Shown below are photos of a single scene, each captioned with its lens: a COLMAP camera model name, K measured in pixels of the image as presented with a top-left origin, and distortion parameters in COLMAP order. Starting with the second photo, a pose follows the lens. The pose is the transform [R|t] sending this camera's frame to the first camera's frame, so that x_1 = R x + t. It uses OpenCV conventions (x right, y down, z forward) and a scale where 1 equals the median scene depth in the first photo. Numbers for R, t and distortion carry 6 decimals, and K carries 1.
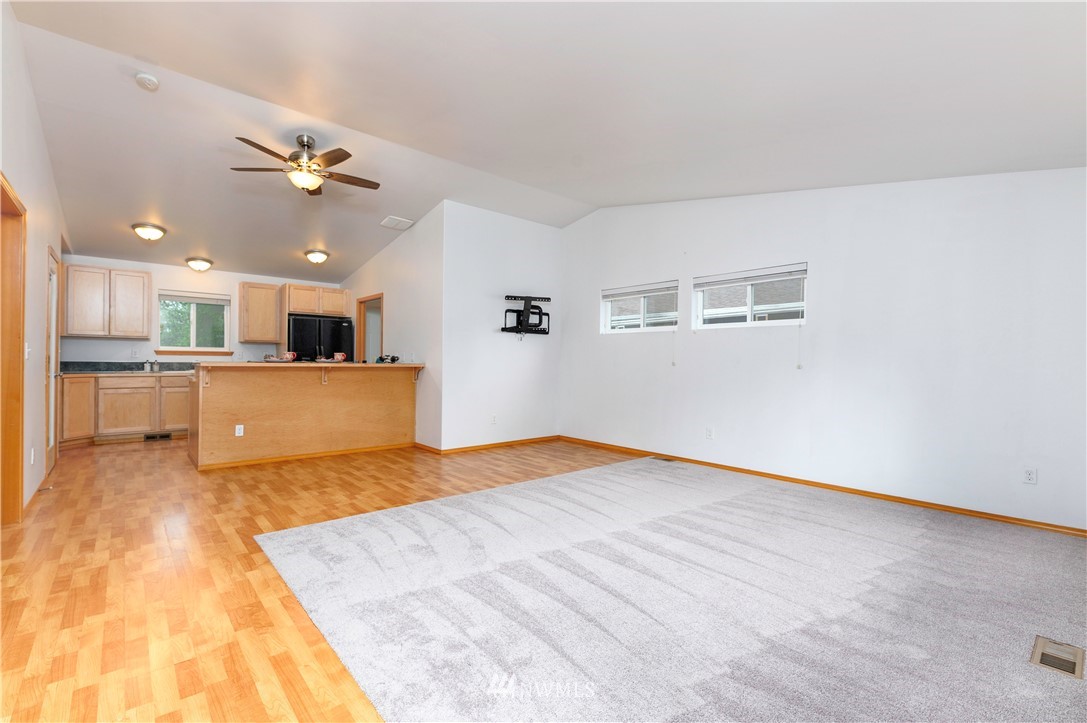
lens RADIAL K [[481.2, 0, 547.0], [0, 481.2, 359.0], [0, 0, 1]] dist [0.002099, 0.000313]
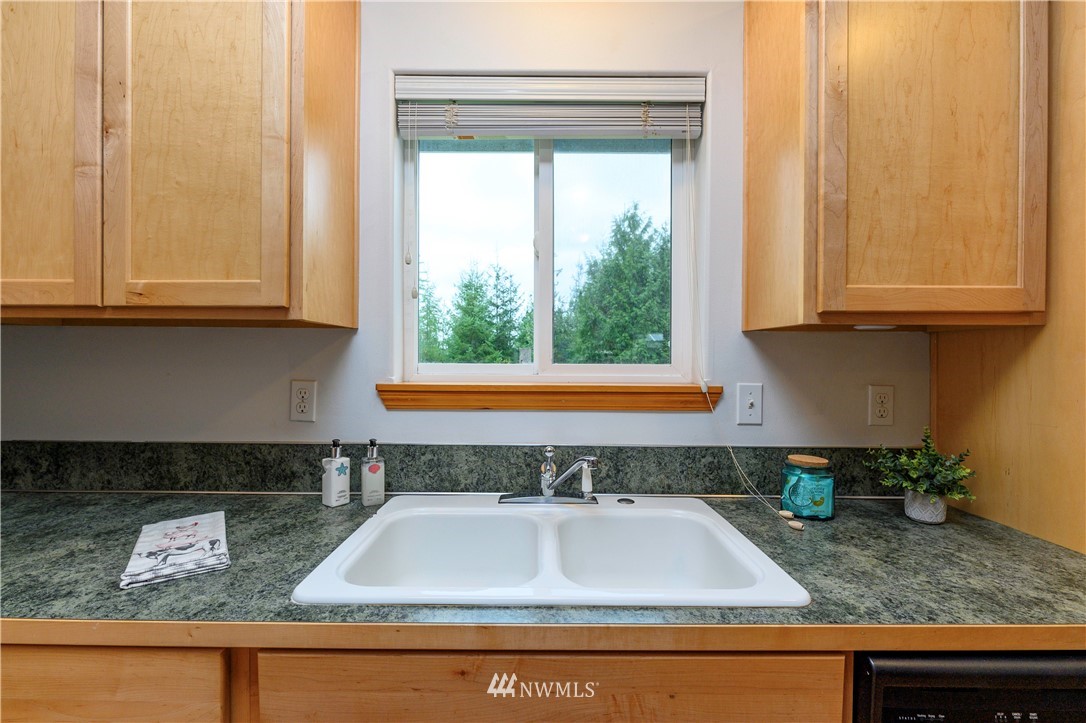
lens RADIAL K [[474.1, 0, 539.4], [0, 474.1, 362.2], [0, 0, 1]] dist [-0.000636, -0.001144]
pose [[0.746506, -0.001502, -0.665378, -0.816591], [0.001598, 0.999999, -0.000464, -0.034346], [0.665377, -0.000717, 0.746507, 1.152223]]
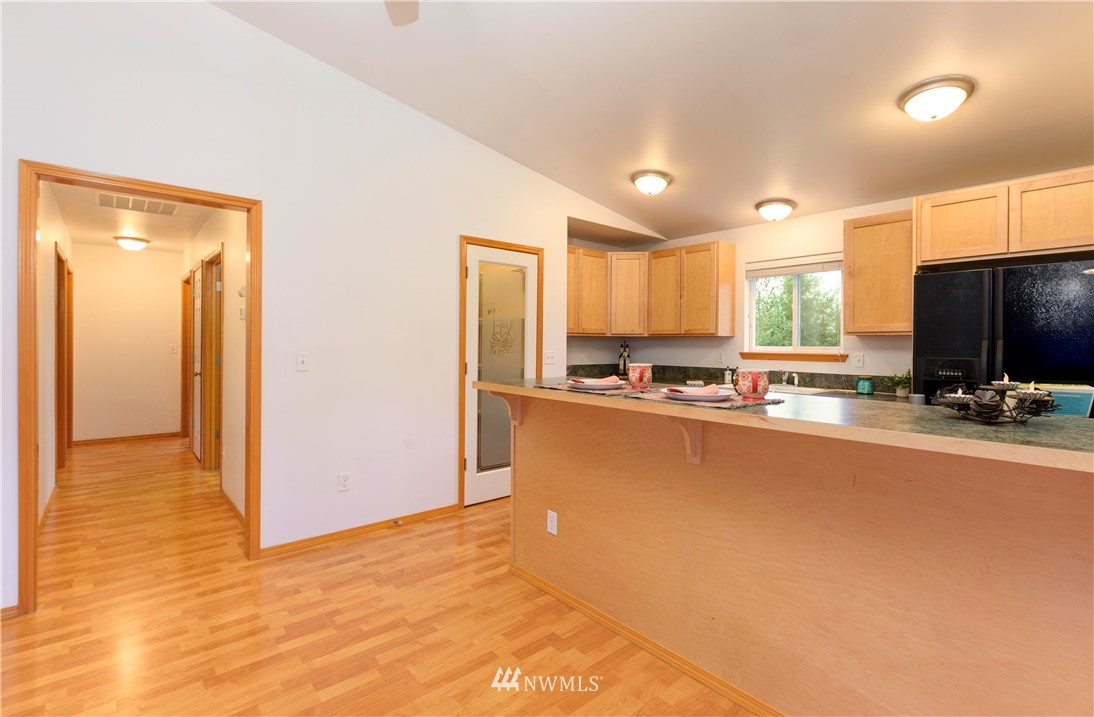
lens RADIAL K [[506.6, 0, 543.4], [0, 506.6, 344.9], [0, 0, 1]] dist [-0.000274, -0.000091]
pose [[-0.008480, -0.007946, -0.999932, -0.113849], [-0.008478, 0.999933, -0.007874, -0.025854], [0.999928, 0.008411, -0.008547, 0.928474]]
